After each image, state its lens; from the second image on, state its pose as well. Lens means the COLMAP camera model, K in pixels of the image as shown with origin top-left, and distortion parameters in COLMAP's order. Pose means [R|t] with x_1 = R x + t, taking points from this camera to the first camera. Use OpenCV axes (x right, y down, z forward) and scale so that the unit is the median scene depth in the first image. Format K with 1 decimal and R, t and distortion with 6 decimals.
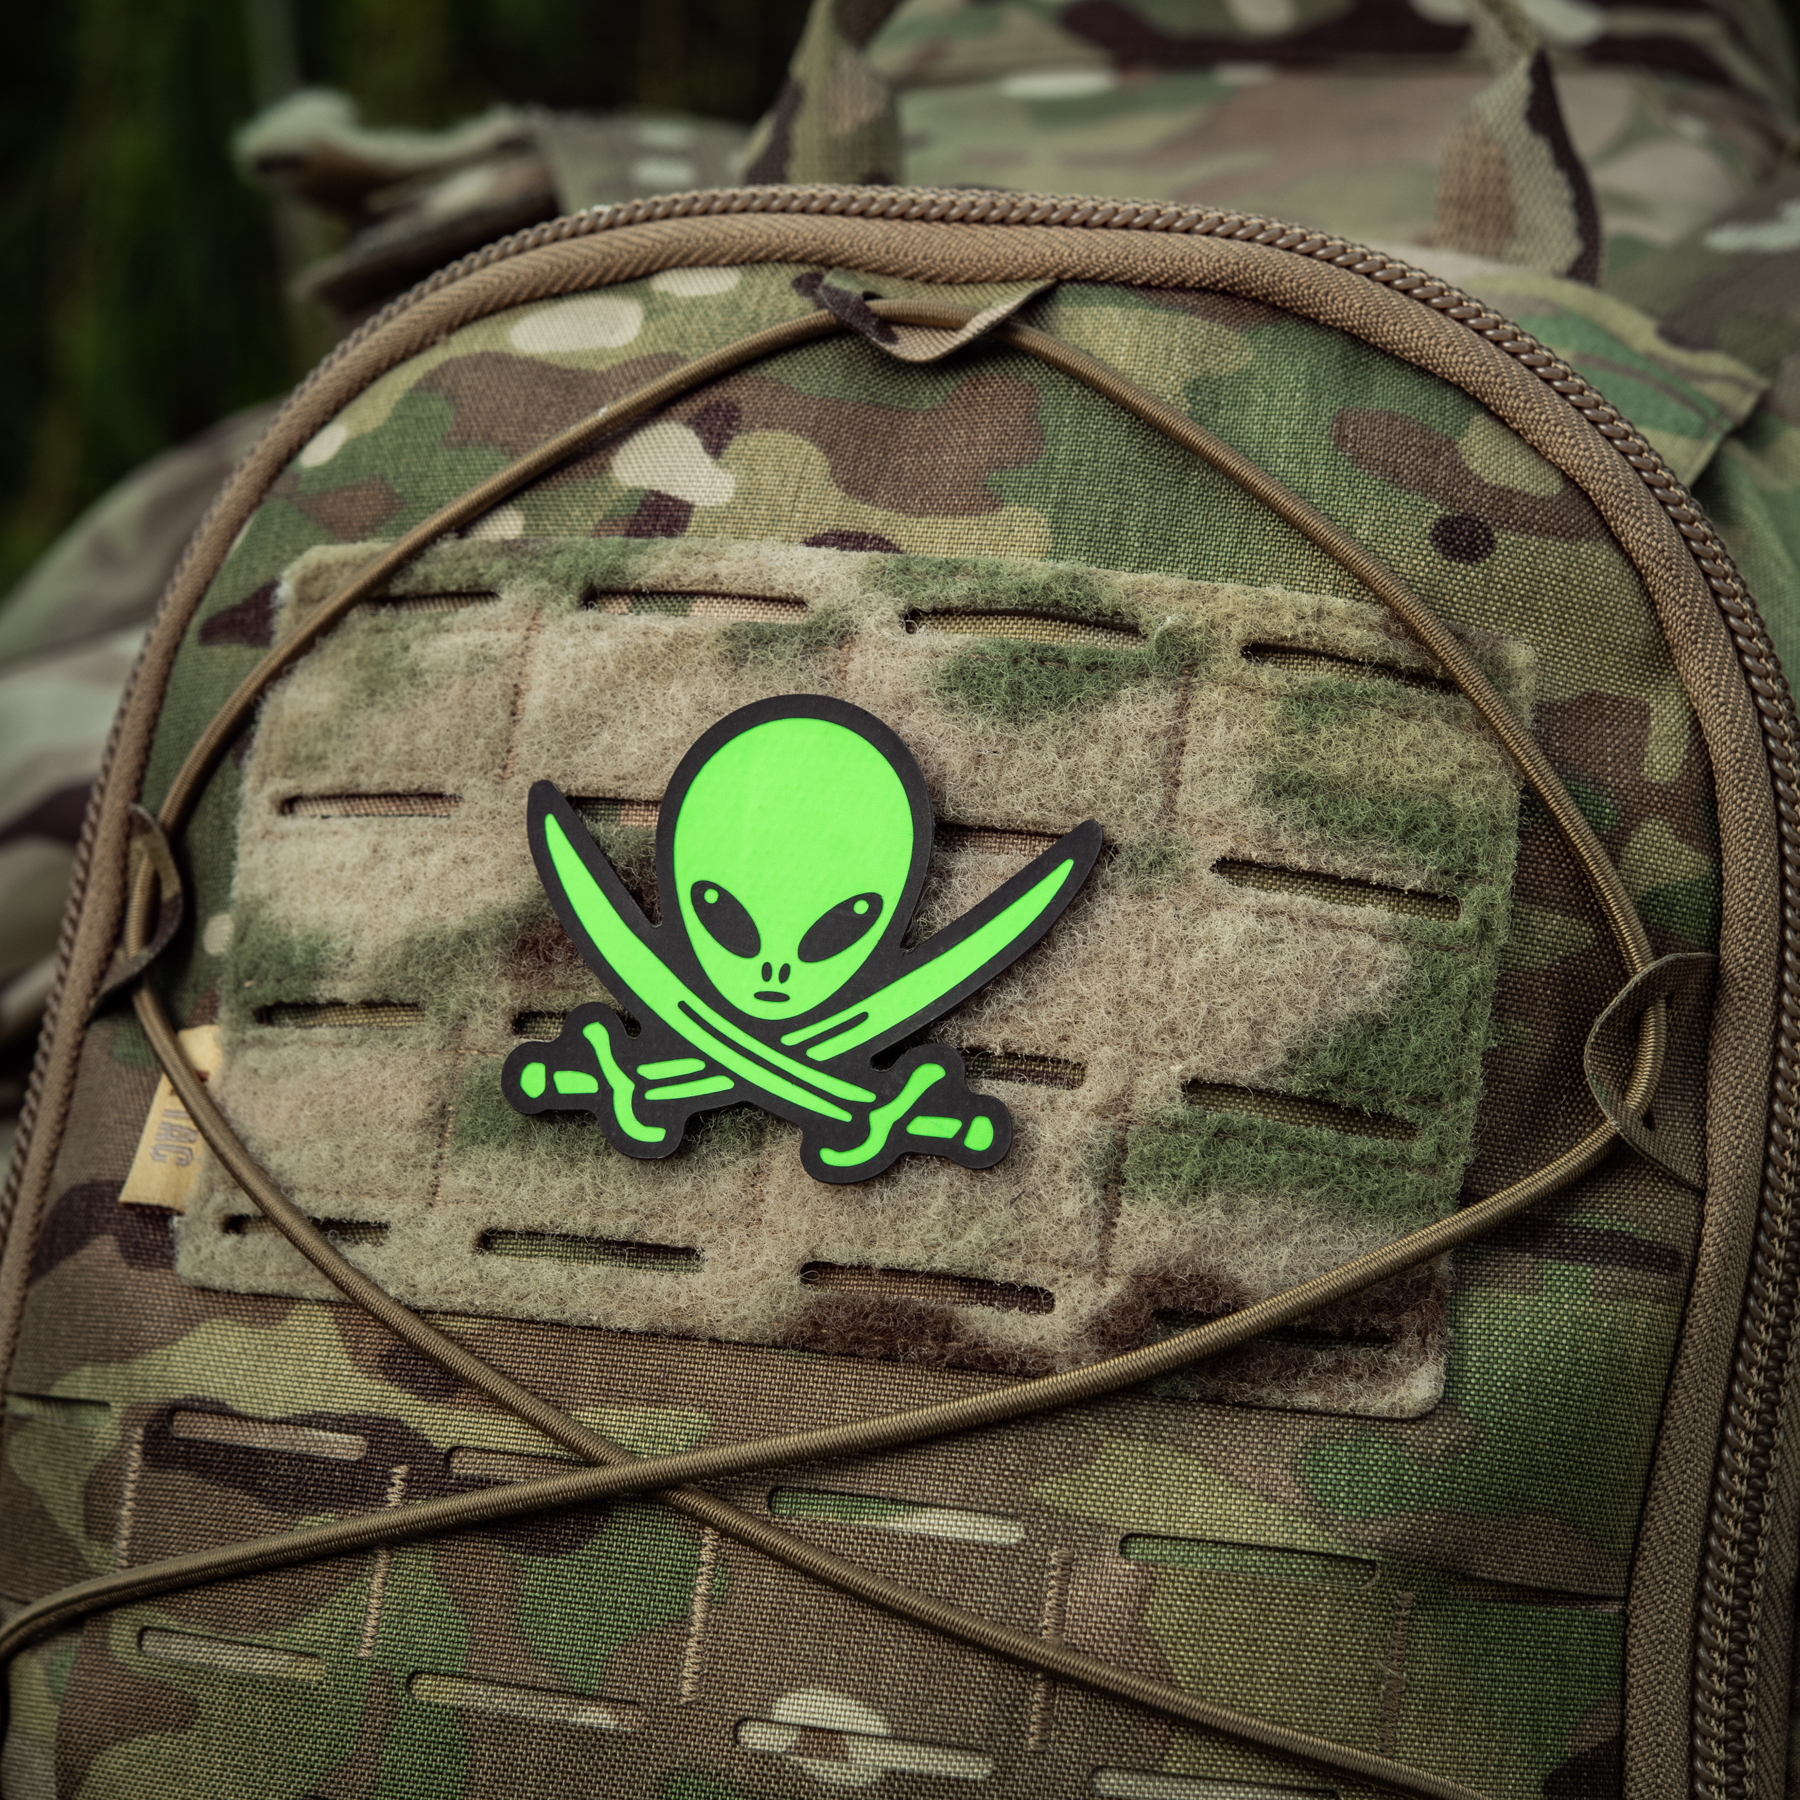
lens RADIAL K [[5451.6, 0, 901.0], [0, 5451.6, 991.5], [0, 0, 1]] dist [-0.017661, 0.492324]
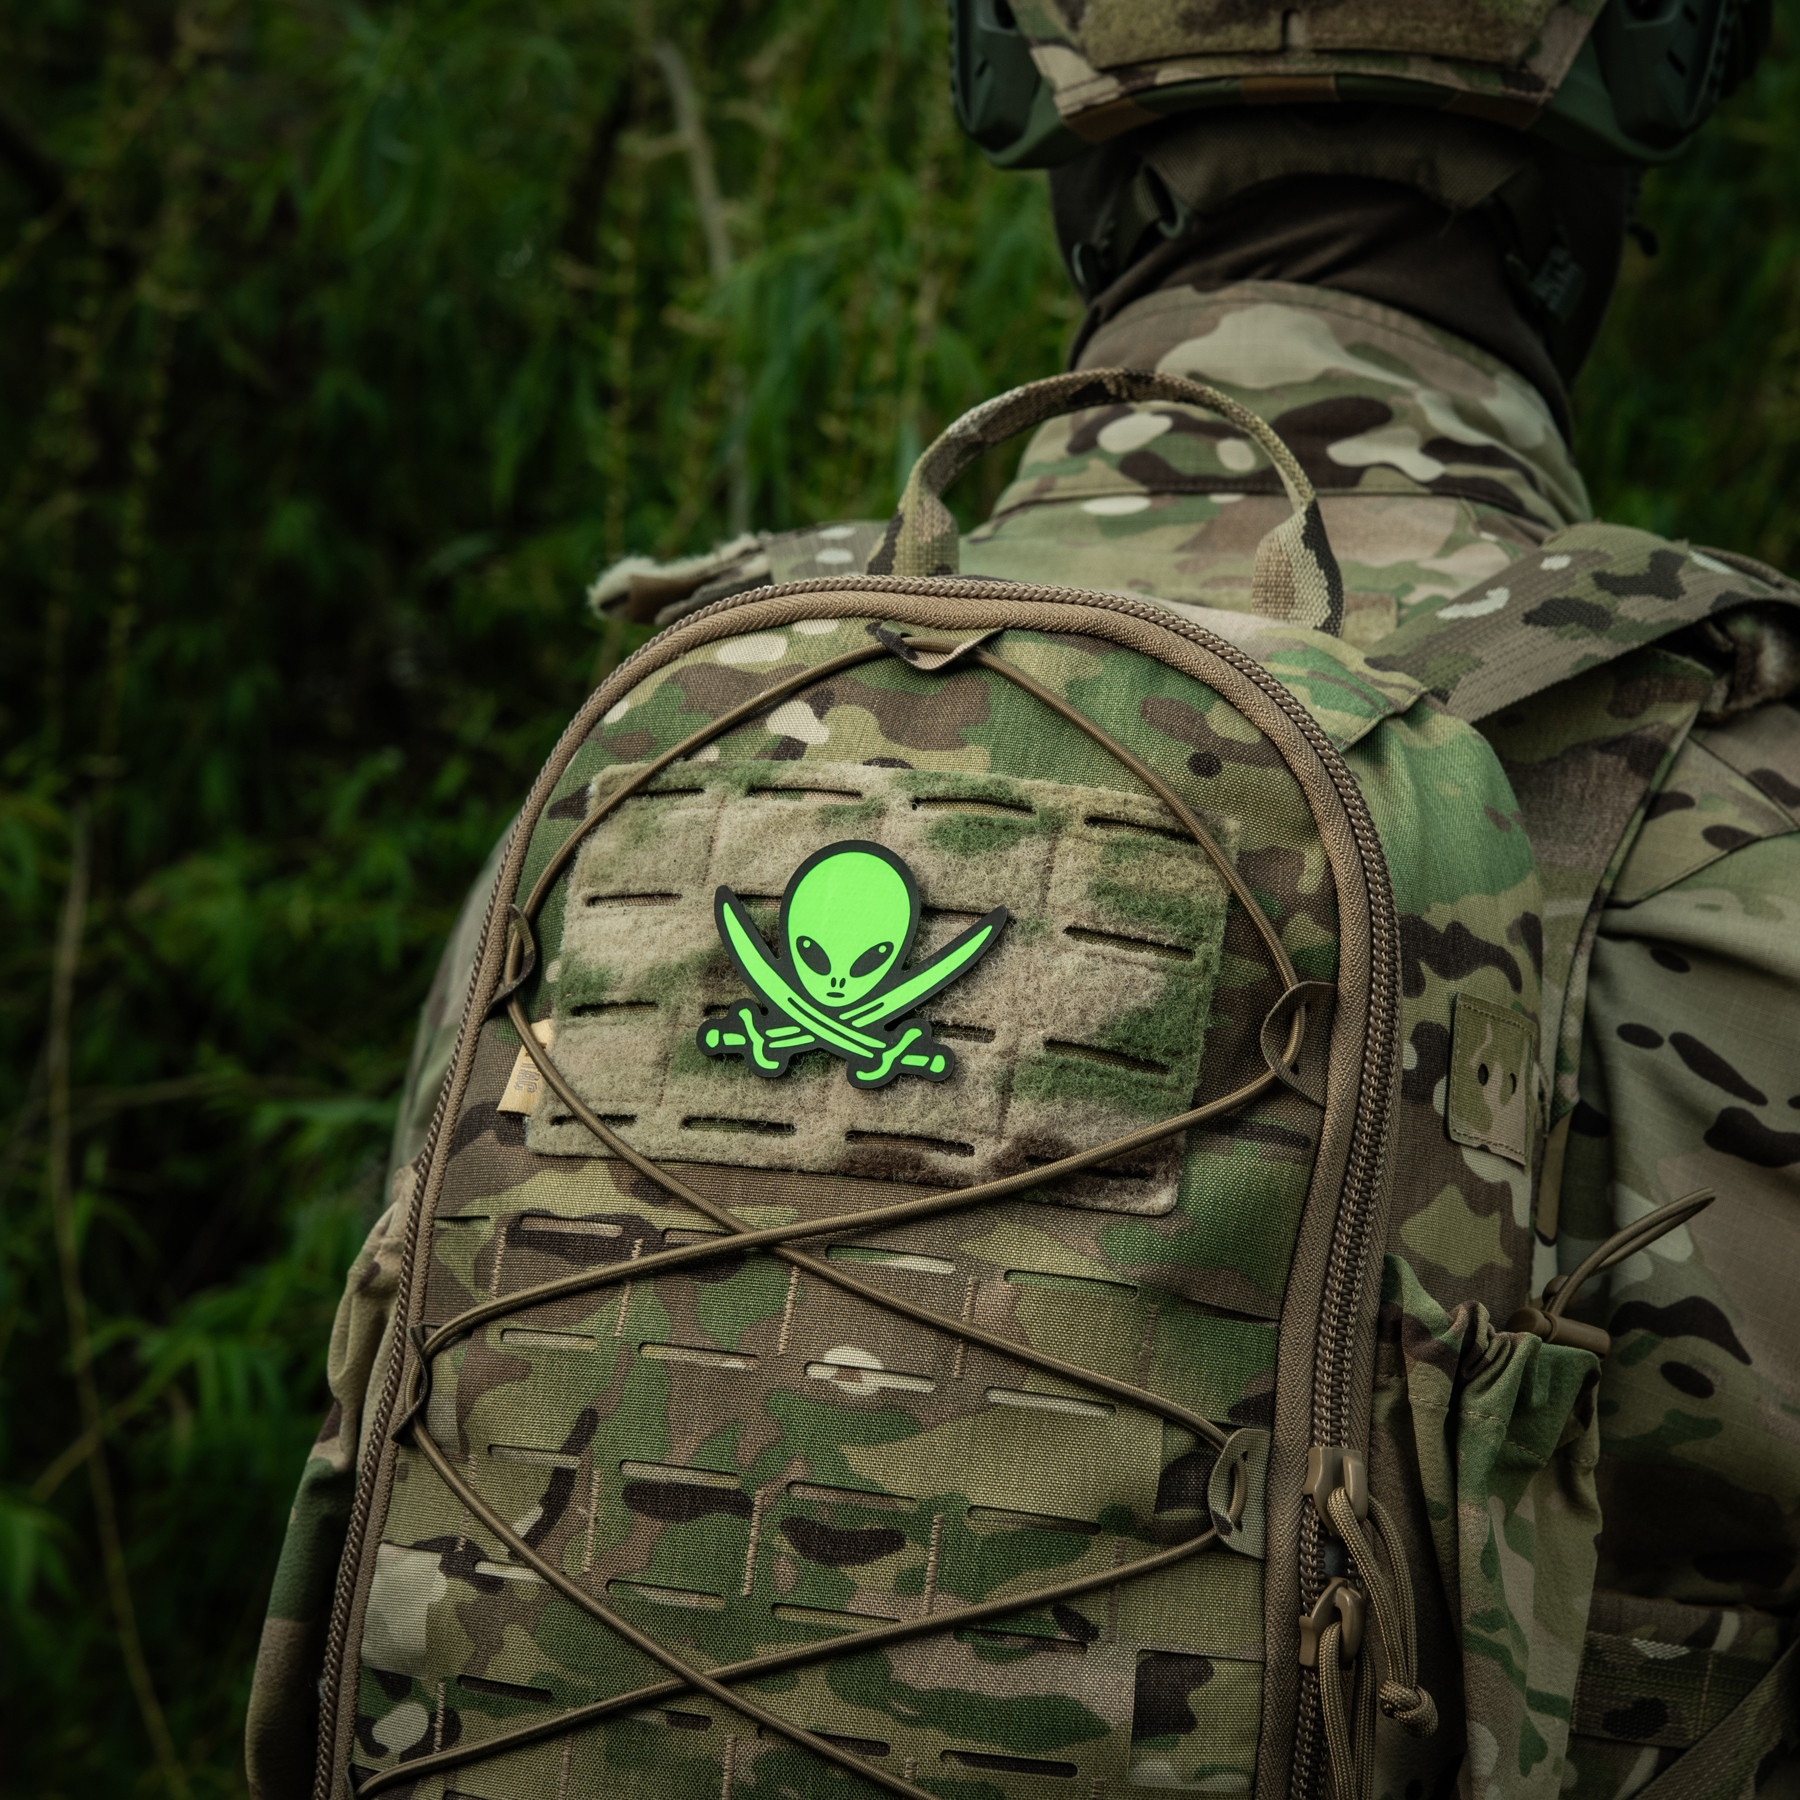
lens RADIAL K [[5418.0, 0, 897.6], [0, 5418.0, 866.9], [0, 0, 1]] dist [-0.069649, 1.050677]
pose [[0.997426, 0.013911, -0.070343, 0.130266], [-0.019833, 0.996252, -0.084197, 0.114841], [0.068908, 0.085375, 0.993963, -0.892625]]
